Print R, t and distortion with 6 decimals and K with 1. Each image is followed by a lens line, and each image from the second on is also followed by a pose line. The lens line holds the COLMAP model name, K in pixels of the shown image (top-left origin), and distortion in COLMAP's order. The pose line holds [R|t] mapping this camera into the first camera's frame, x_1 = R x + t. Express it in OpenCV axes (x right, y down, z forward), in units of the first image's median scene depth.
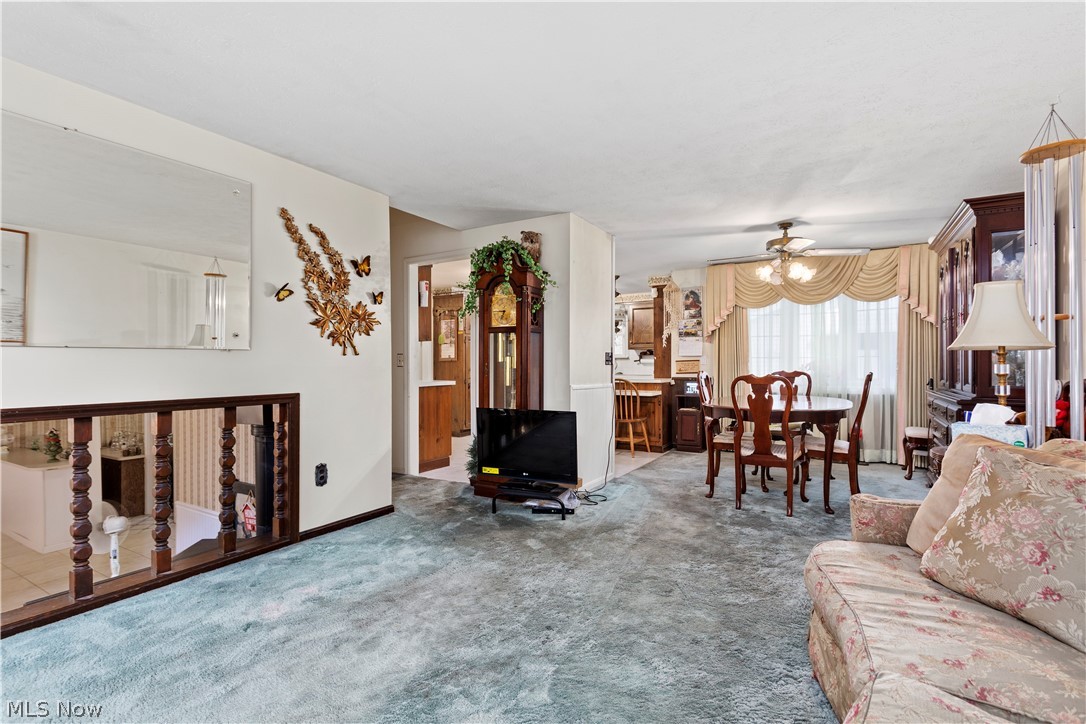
lens RADIAL K [[506.8, 0, 546.7], [0, 506.8, 359.3], [0, 0, 1]] dist [-0.001974, 0.000410]
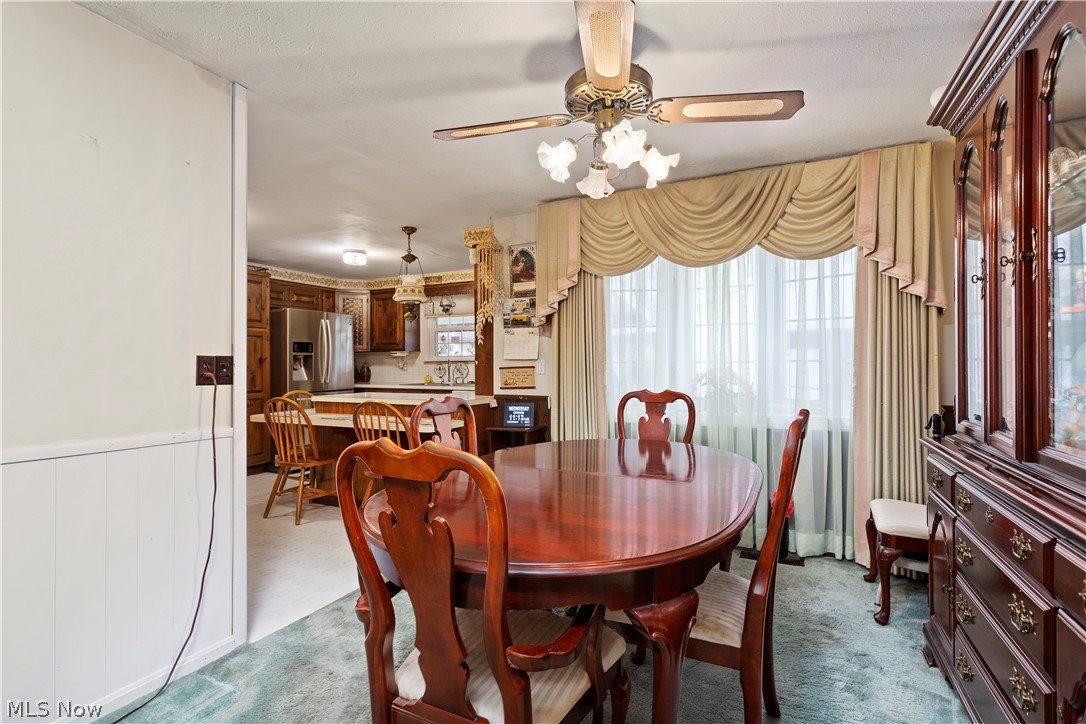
lens RADIAL K [[506.8, 0, 546.7], [0, 506.8, 359.3], [0, 0, 1]] dist [-0.001974, 0.000410]
pose [[0.995390, -0.002539, 0.095880, 0.301209], [0.002429, 0.999996, 0.001257, -0.008752], [-0.095883, -0.001019, 0.995392, 0.472984]]
